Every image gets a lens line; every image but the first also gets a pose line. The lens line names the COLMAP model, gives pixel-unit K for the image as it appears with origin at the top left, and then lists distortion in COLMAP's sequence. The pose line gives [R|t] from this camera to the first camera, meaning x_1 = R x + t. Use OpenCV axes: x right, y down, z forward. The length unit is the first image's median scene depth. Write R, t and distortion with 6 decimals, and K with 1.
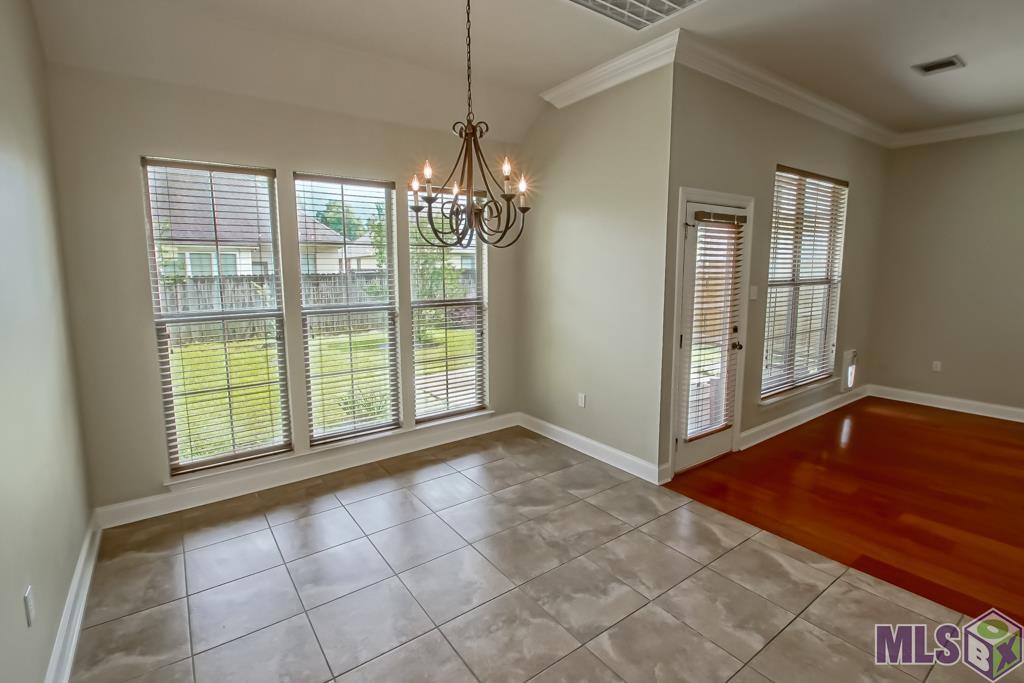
lens RADIAL K [[462.2, 0, 511.0], [0, 462.2, 326.1], [0, 0, 1]] dist [0.000113, 0.000060]
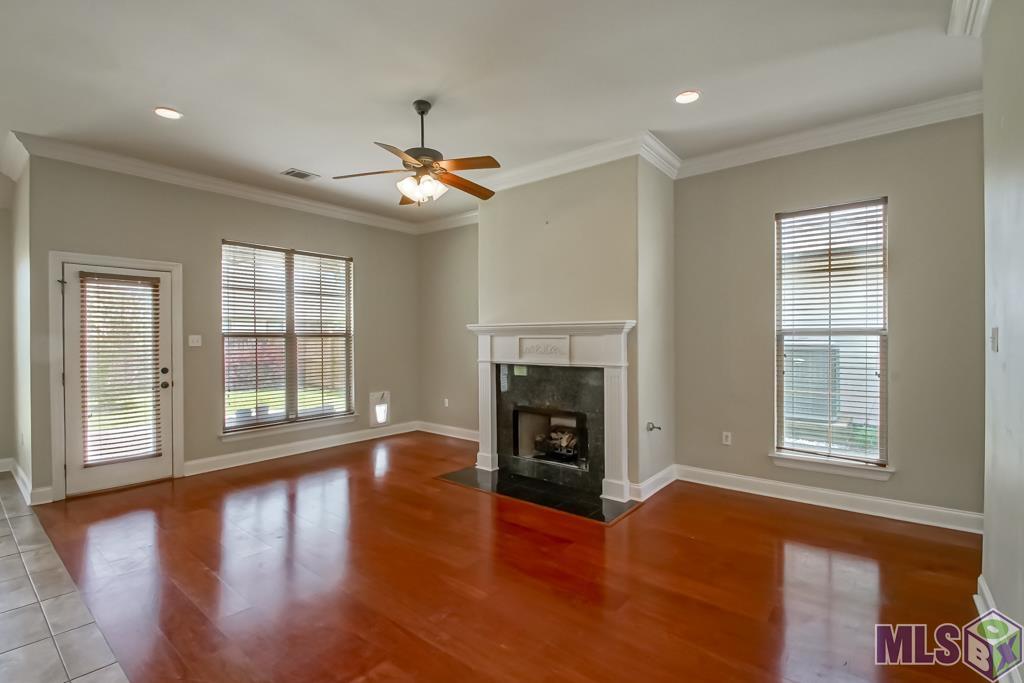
lens RADIAL K [[466.1, 0, 516.7], [0, 466.1, 341.7], [0, 0, 1]] dist [-0.010277, 0.000019]
pose [[0.965953, 0.000647, 0.258715, 1.022201], [0.029381, 0.993253, -0.112181, 0.090767], [-0.257042, 0.115963, 0.959417, -0.375409]]
